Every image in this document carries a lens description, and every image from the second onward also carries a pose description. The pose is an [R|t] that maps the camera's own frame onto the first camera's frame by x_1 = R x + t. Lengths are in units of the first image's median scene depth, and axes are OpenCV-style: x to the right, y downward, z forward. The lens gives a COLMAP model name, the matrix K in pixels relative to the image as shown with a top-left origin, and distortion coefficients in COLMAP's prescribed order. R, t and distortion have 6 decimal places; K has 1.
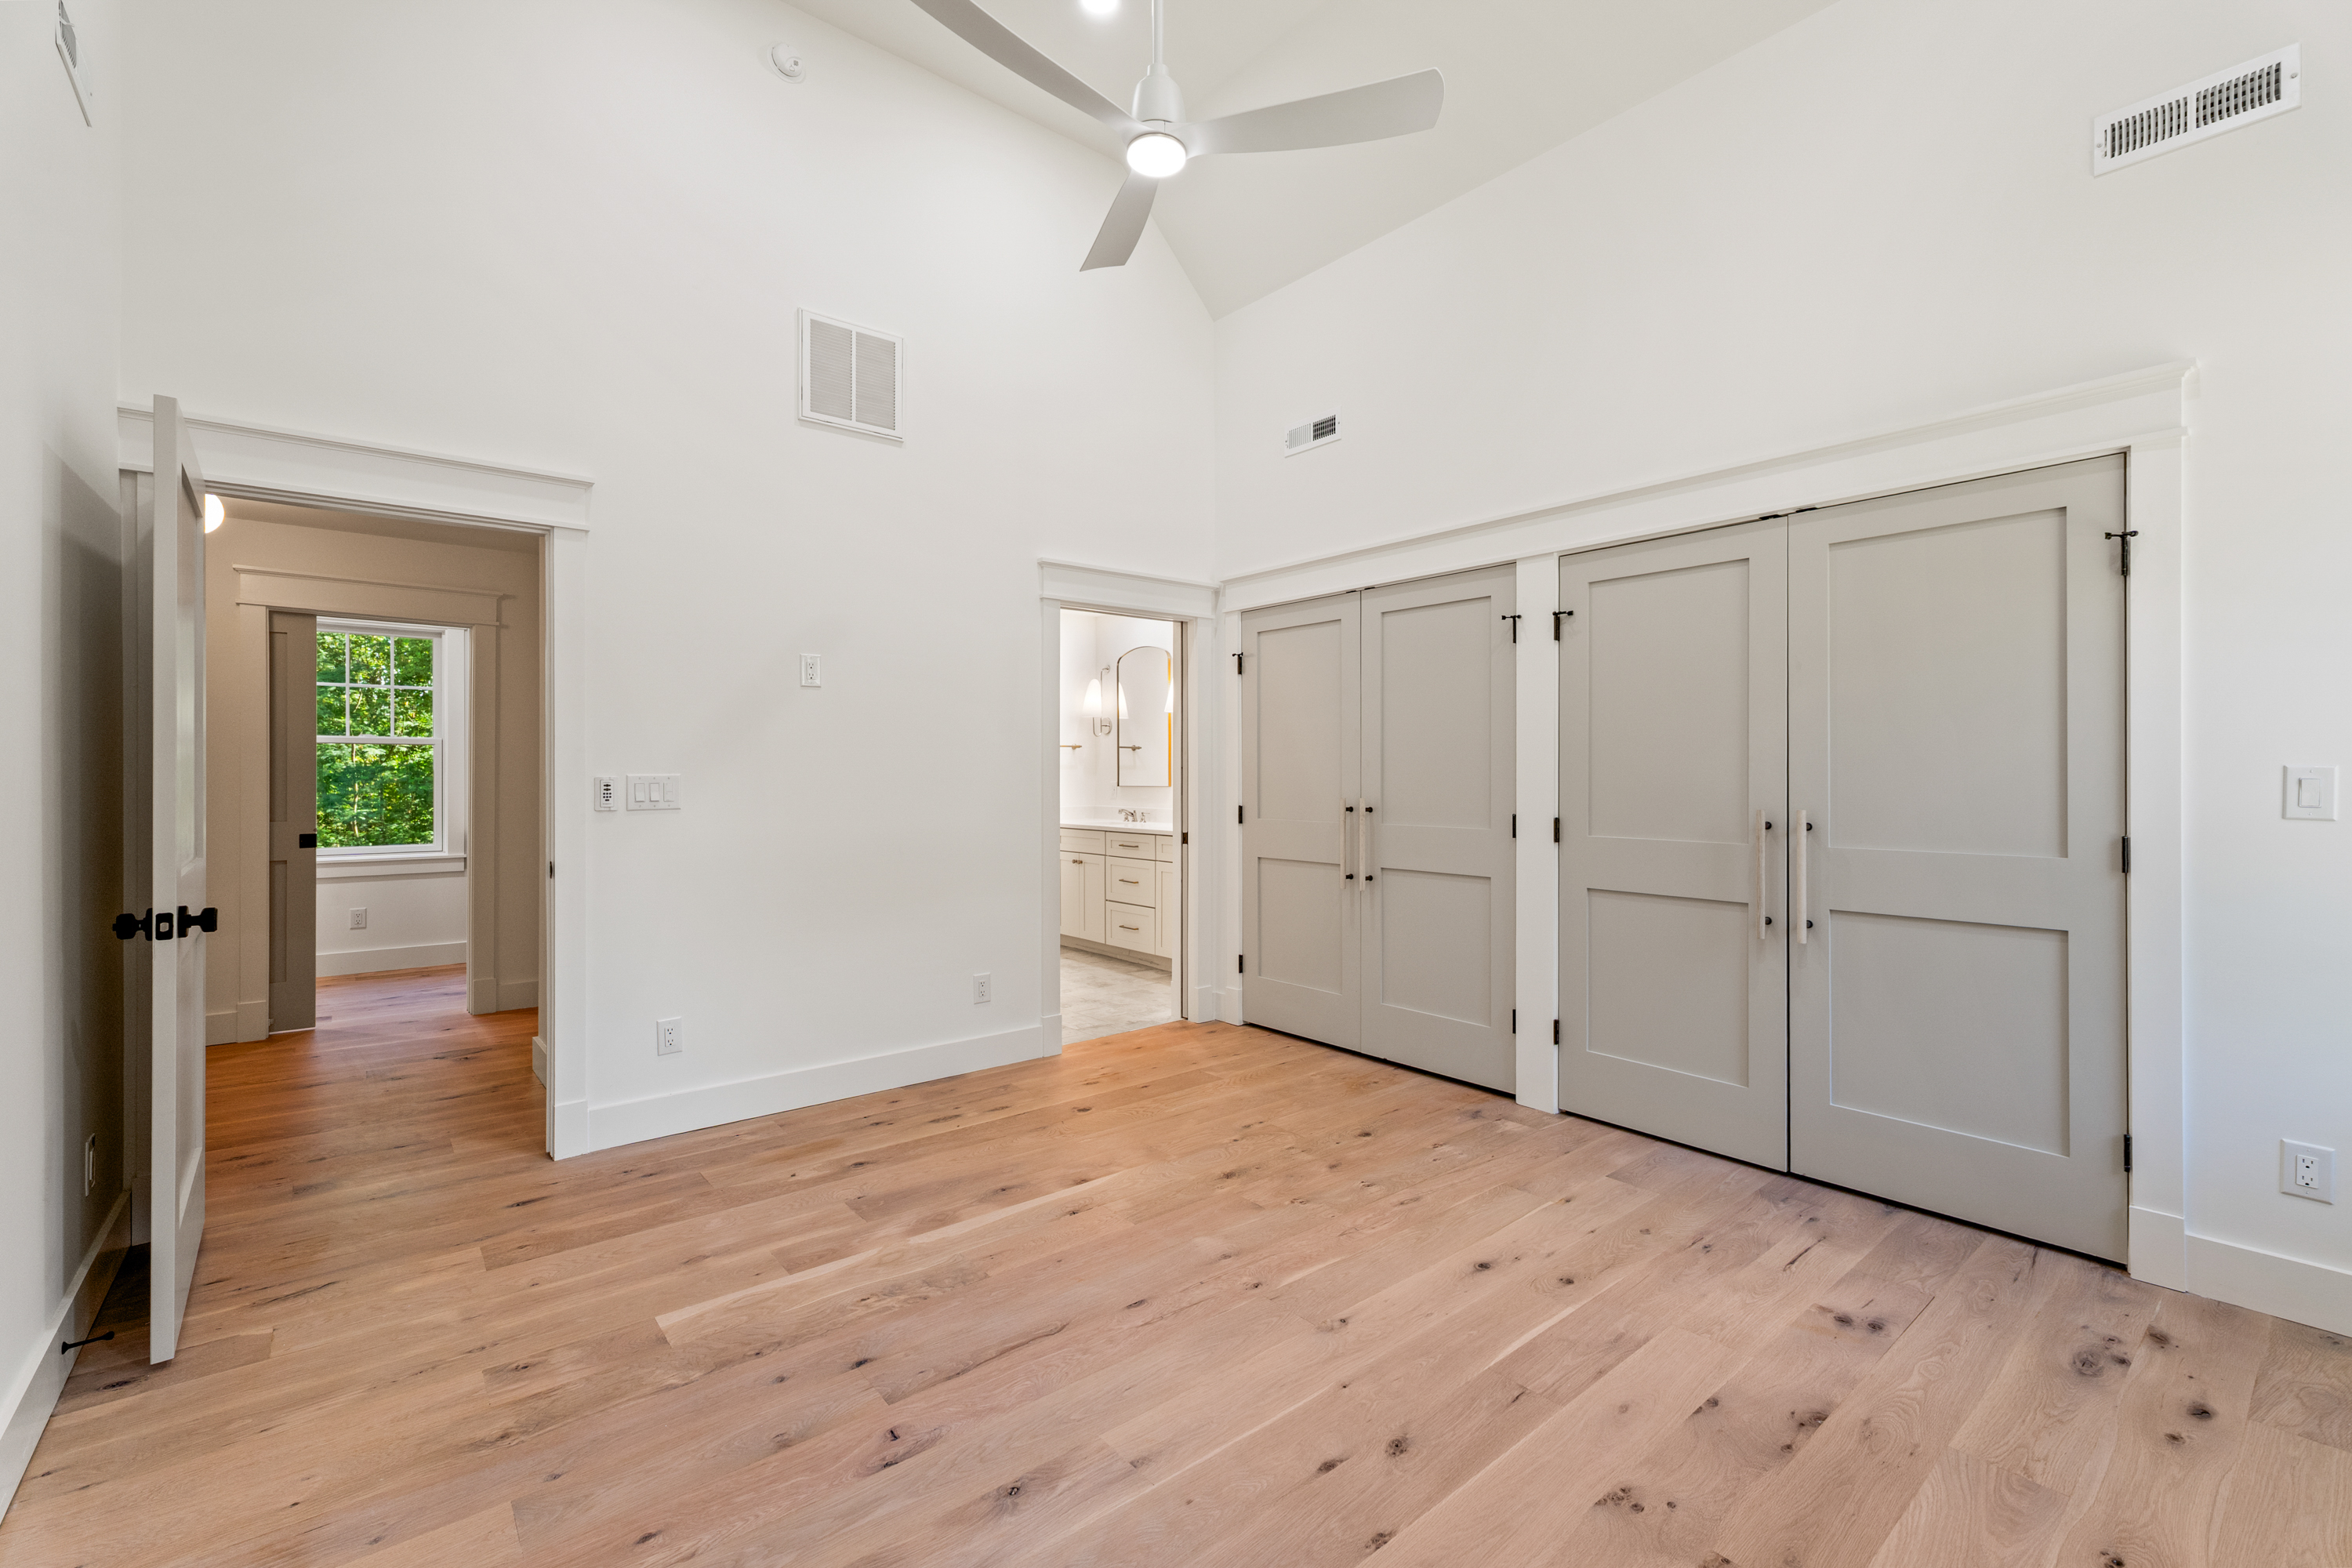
lens RADIAL K [[1009.8, 0, 1180.8], [0, 1009.8, 770.8], [0, 0, 1]] dist [0.001208, -0.000019]
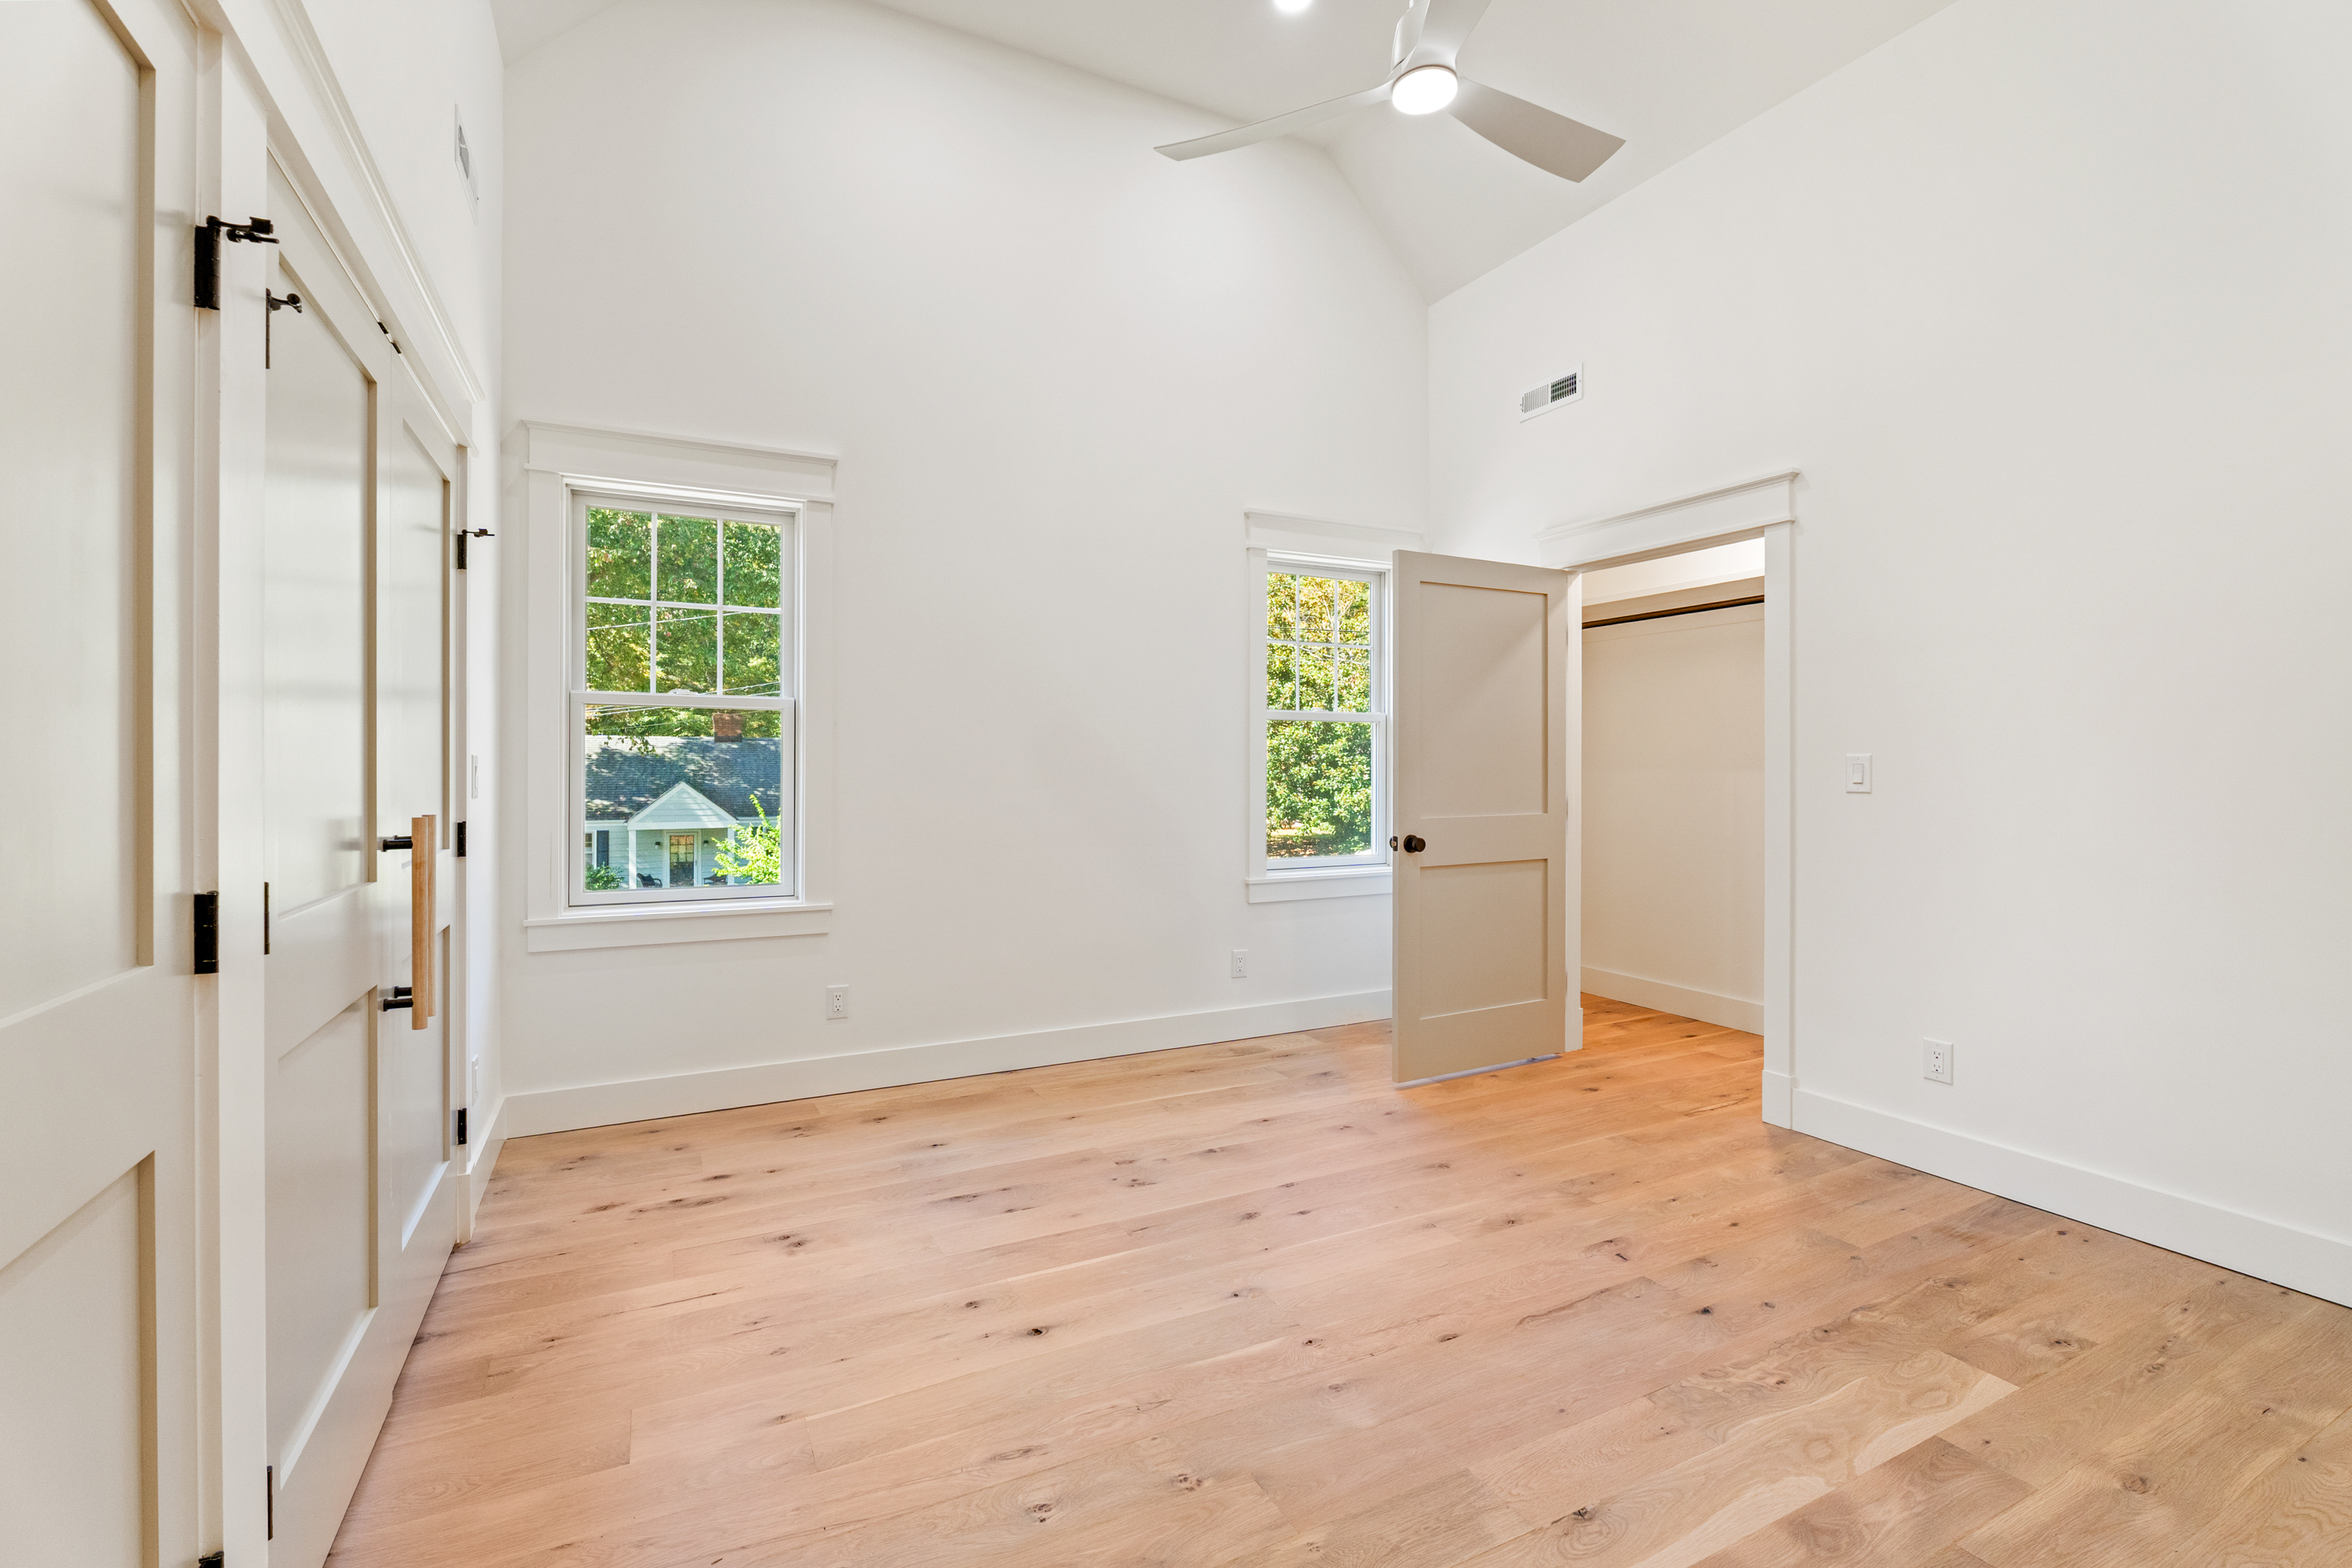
lens RADIAL K [[1014.4, 0, 1165.9], [0, 1014.4, 784.7], [0, 0, 1]] dist [-0.011956, -0.000064]
pose [[-0.971190, -0.004004, 0.238274, -0.010780], [-0.000420, 0.999886, 0.015088, 0.010147], [-0.238307, 0.014553, -0.971081, 1.673028]]
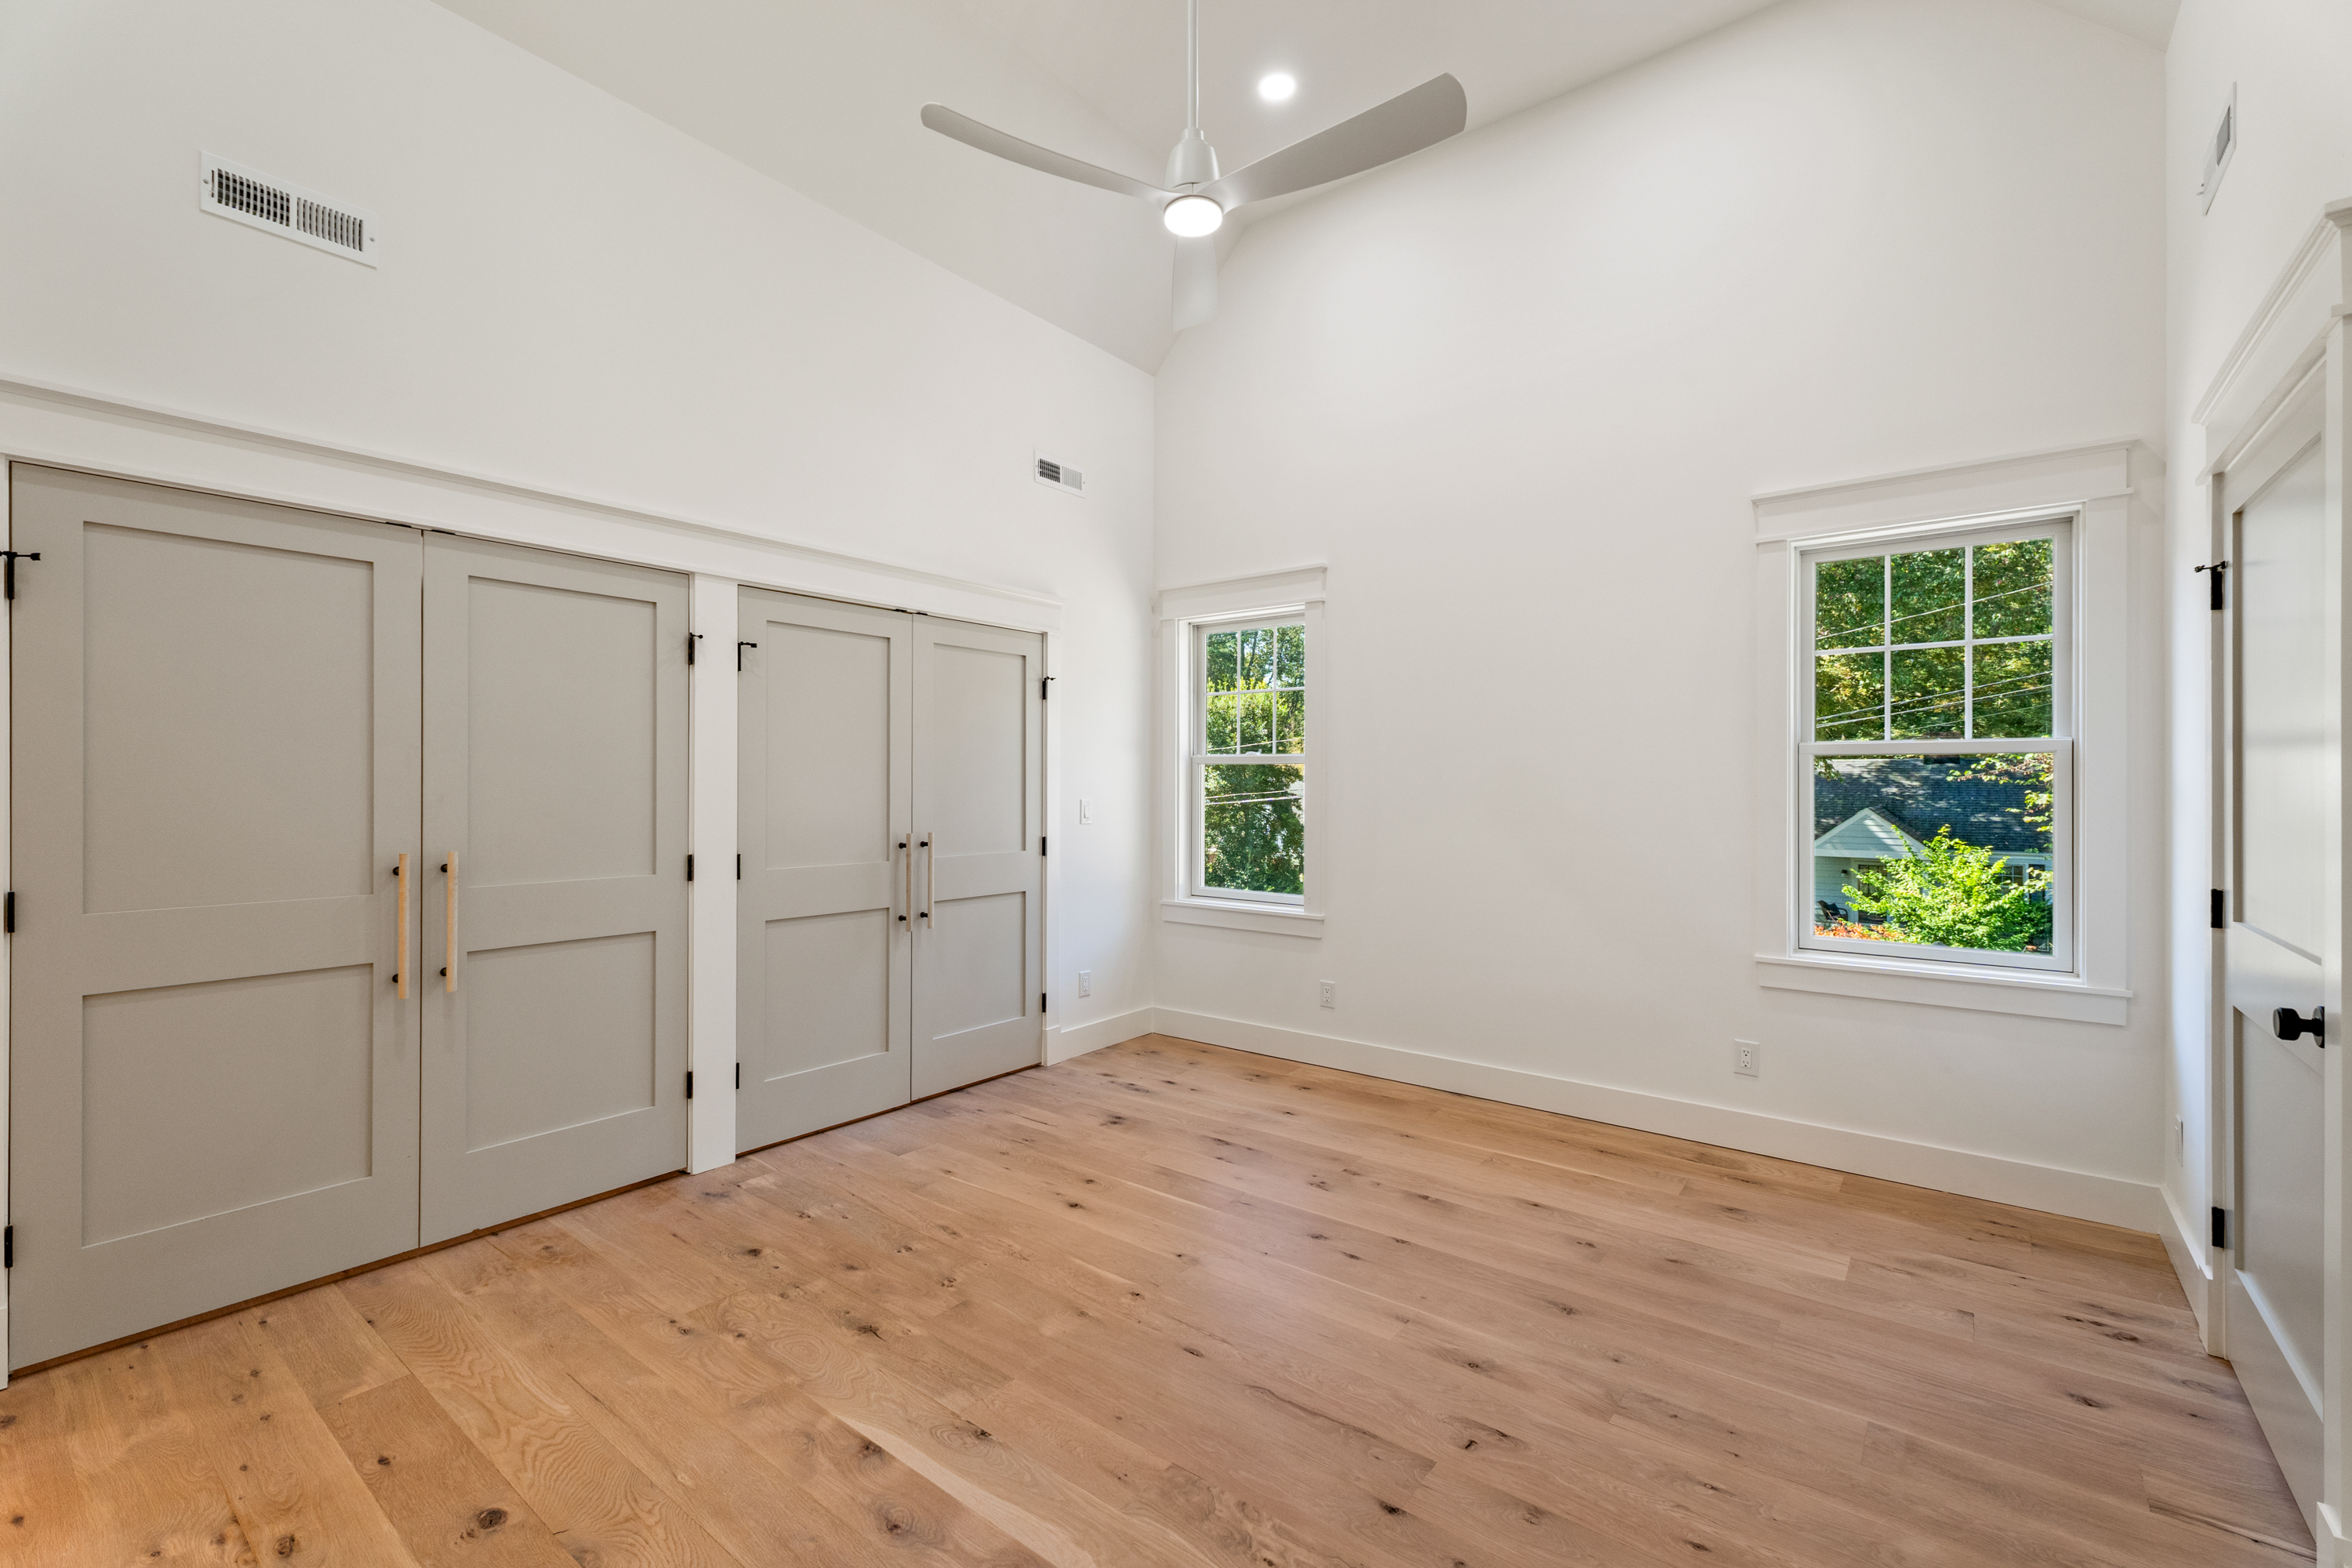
lens RADIAL K [[990.9, 0, 1176.0], [0, 990.9, 784.0], [0, 0, 1]] dist [0.003542, 0.000277]
pose [[-0.209954, 0.000818, 0.977711, -0.862184], [-0.004899, 0.999986, -0.001889, -0.028093], [-0.977699, -0.005187, -0.209947, 1.054879]]
